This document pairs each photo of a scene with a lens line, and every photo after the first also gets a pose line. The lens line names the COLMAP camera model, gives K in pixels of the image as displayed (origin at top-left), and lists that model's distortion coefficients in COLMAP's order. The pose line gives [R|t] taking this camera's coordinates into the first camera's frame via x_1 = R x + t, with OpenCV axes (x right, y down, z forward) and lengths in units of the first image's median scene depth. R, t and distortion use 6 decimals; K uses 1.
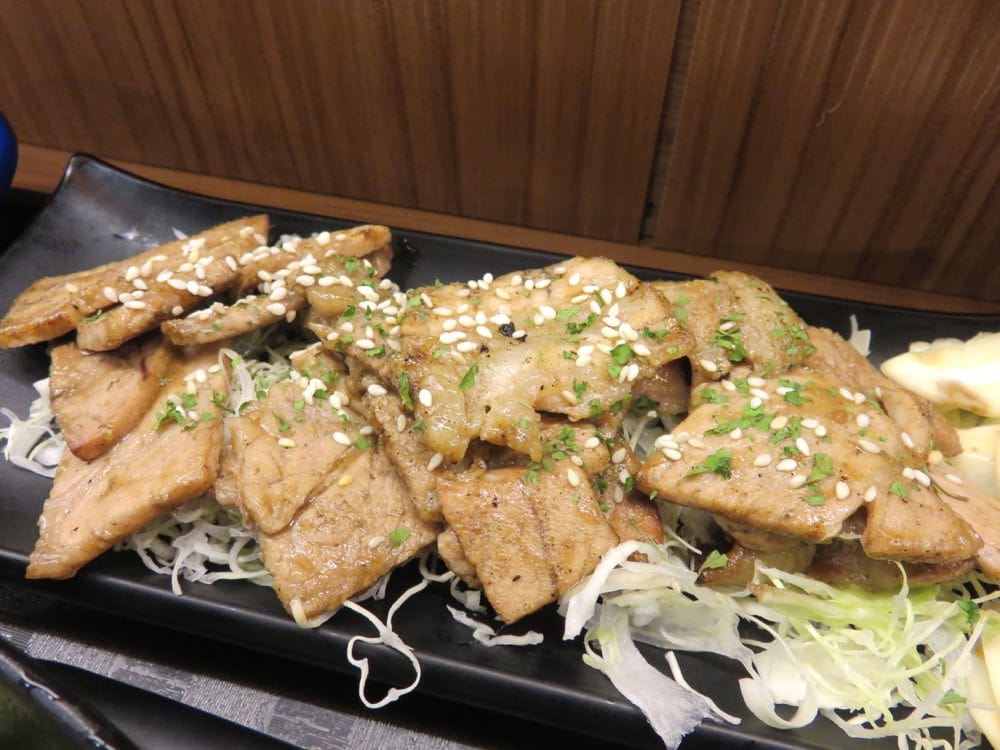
lens RADIAL K [[745.5, 0, 500.0], [0, 745.5, 375.0], [0, 0, 1]] dist [-0.000275, -0.008754]
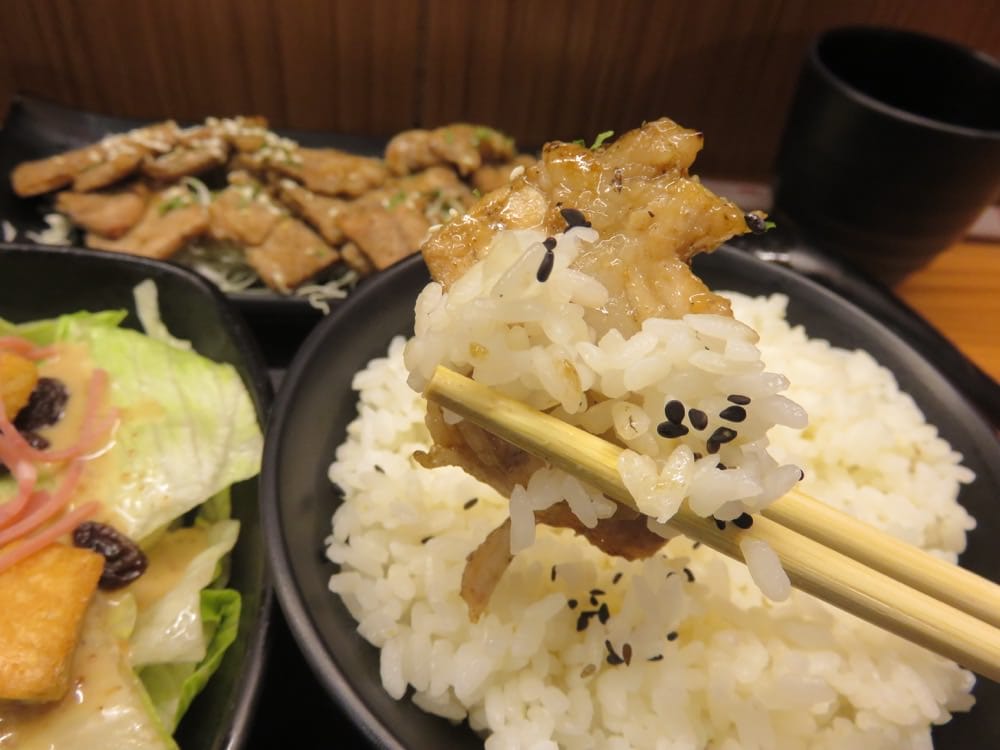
lens RADIAL K [[745.5, 0, 500.0], [0, 745.5, 375.0], [0, 0, 1]] dist [-0.000275, -0.008754]
pose [[0.942420, -0.147715, 0.300041, -0.299474], [0.169087, 0.984508, -0.046409, 0.641783], [-0.288538, 0.094470, 0.952797, -0.794636]]
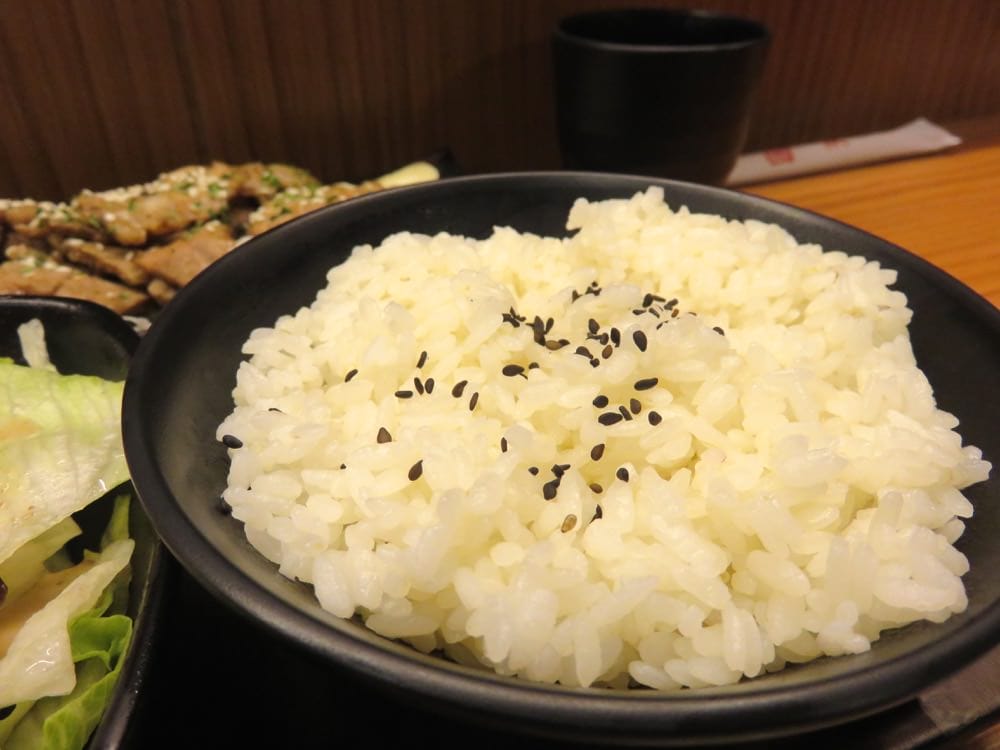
lens RADIAL K [[745.5, 0, 500.0], [0, 745.5, 375.0], [0, 0, 1]] dist [-0.000275, -0.008754]
pose [[0.804568, -0.324045, 0.497660, -0.332894], [0.467899, 0.861955, -0.195202, 1.059921], [-0.365706, 0.389908, 0.845122, -0.632852]]
